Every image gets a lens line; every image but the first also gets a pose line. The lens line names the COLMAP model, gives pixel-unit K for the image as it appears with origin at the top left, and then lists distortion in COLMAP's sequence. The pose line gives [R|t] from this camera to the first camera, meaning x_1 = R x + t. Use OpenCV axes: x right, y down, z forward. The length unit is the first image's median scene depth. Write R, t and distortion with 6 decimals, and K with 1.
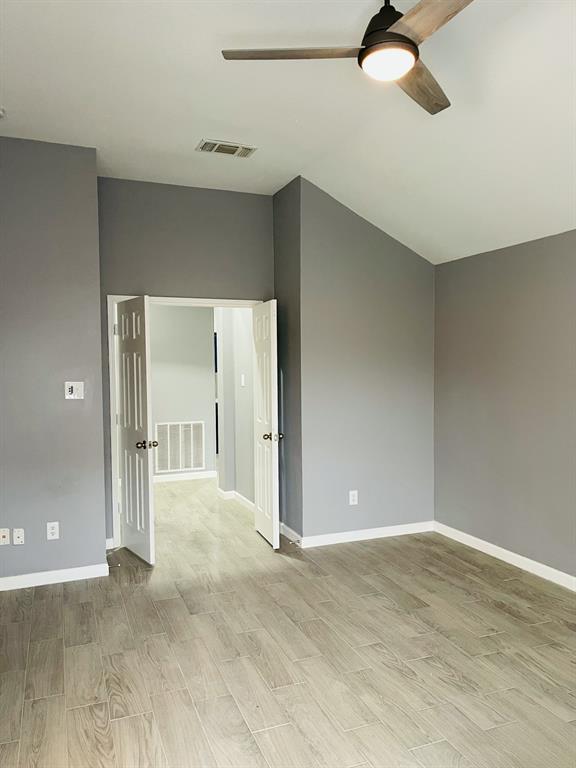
lens RADIAL K [[583.5, 0, 288.0], [0, 583.5, 384.0], [0, 0, 1]] dist [0.084911, -0.135199]
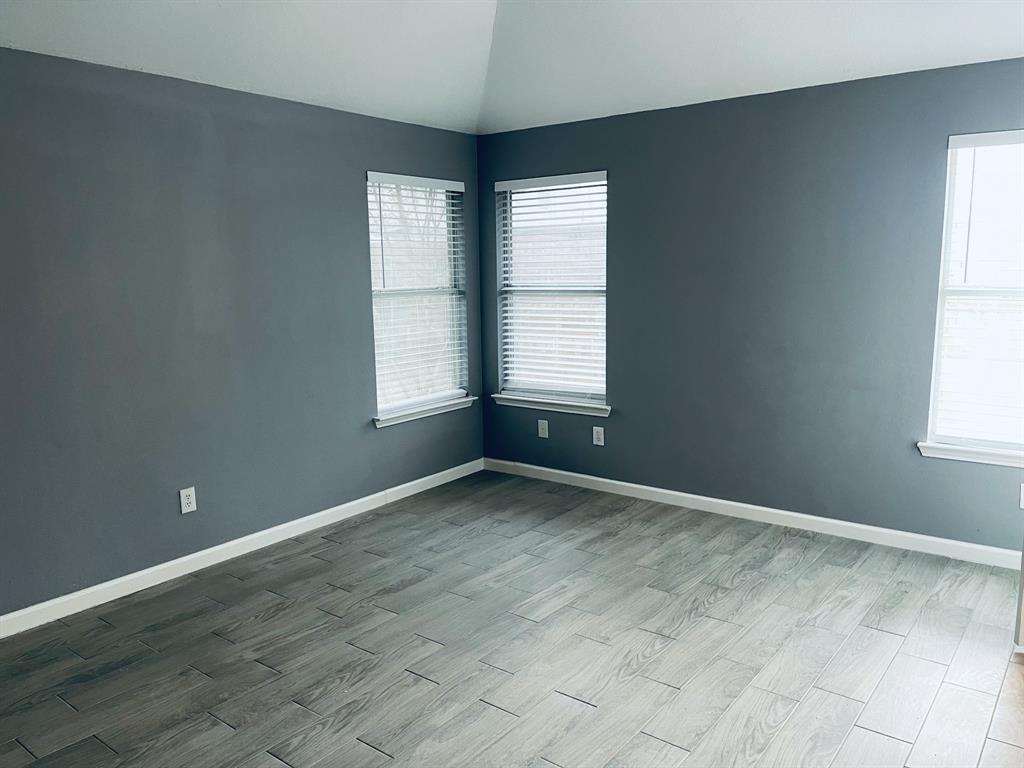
lens RADIAL K [[778.1, 0, 512.0], [0, 778.1, 384.0], [0, 0, 1]] dist [0.084911, -0.135199]
pose [[-0.510726, -0.116821, 0.851770, -0.636361], [0.054333, 0.984359, 0.167584, -0.035360], [-0.858025, 0.131869, -0.496390, 1.235620]]
